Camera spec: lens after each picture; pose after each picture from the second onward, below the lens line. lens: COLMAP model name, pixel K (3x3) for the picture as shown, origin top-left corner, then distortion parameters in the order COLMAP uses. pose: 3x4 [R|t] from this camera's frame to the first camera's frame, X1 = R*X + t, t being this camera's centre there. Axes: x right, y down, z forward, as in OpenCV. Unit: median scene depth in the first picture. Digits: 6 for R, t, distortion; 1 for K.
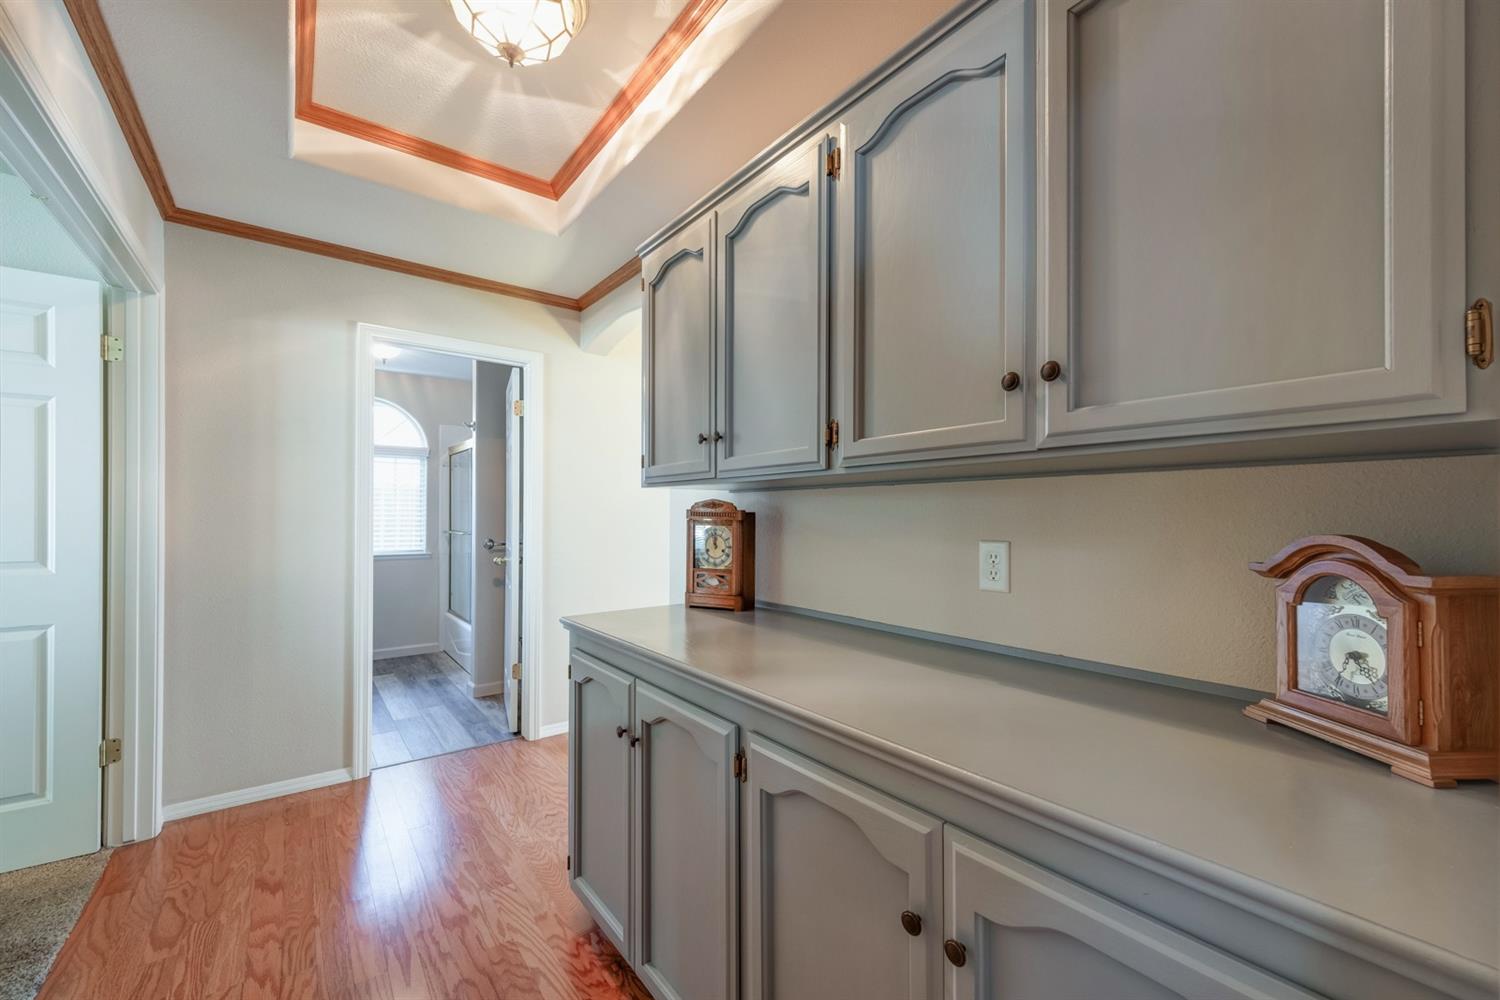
lens RADIAL K [[595.6, 0, 755.0], [0, 595.6, 506.5], [0, 0, 1]] dist [0.002118, 0.000194]
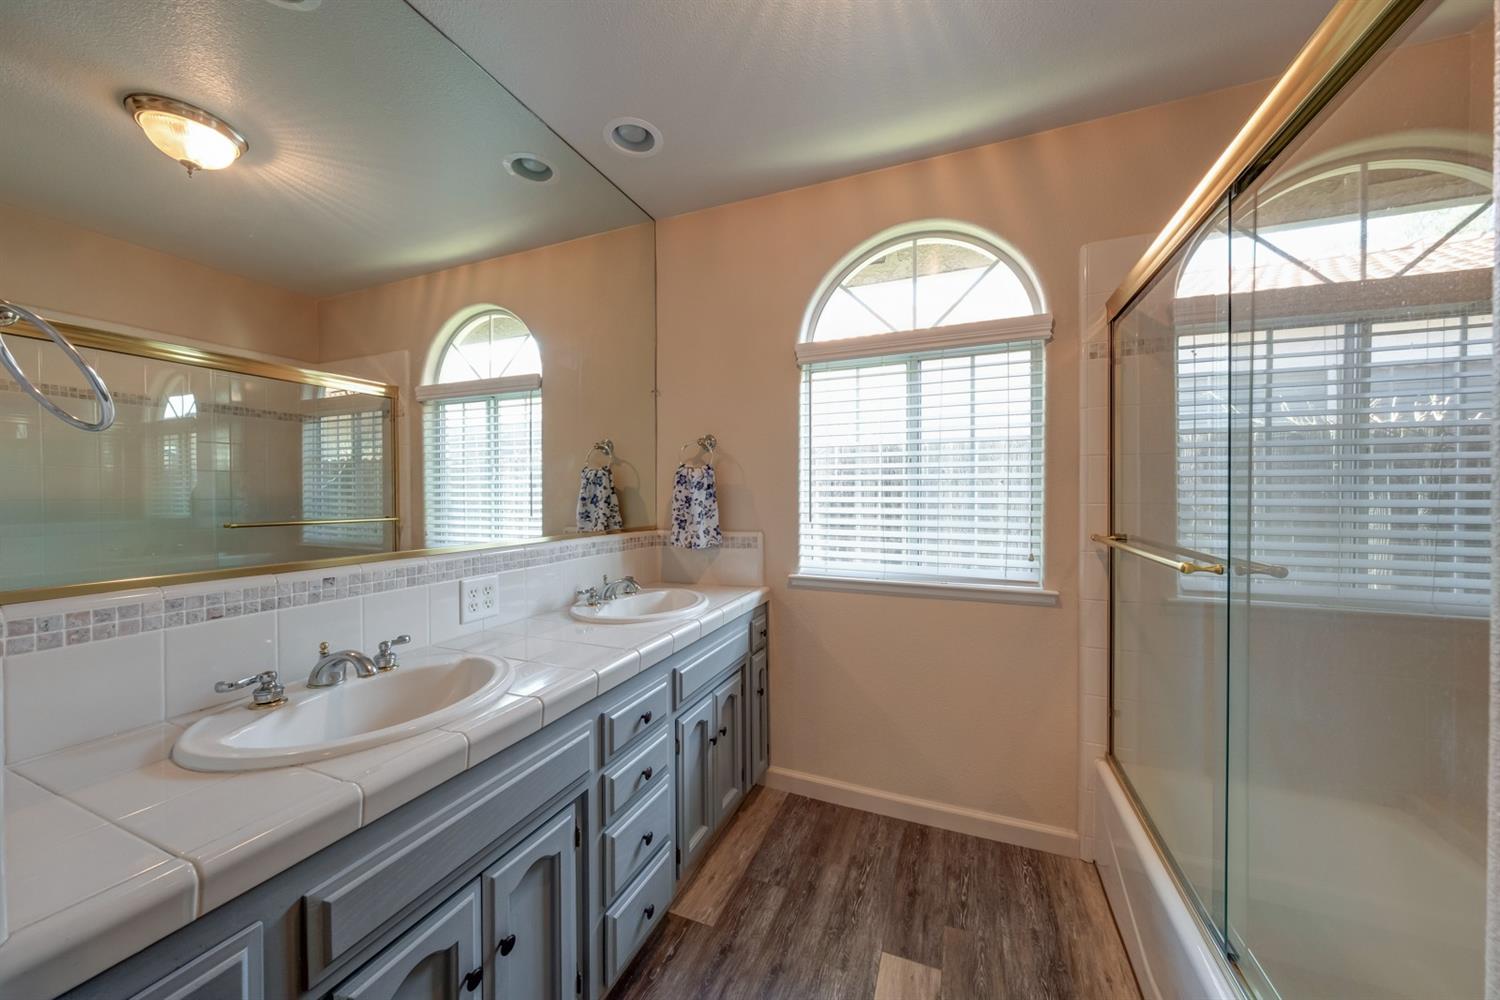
lens RADIAL K [[505.4, 0, 762.6], [0, 505.4, 495.2], [0, 0, 1]] dist [-0.002534, -0.000039]
pose [[0.490659, 0.006969, -0.871324, -0.355628], [0.007043, 0.999904, 0.011964, 0.011157], [0.871323, -0.012007, 0.490563, 0.678921]]
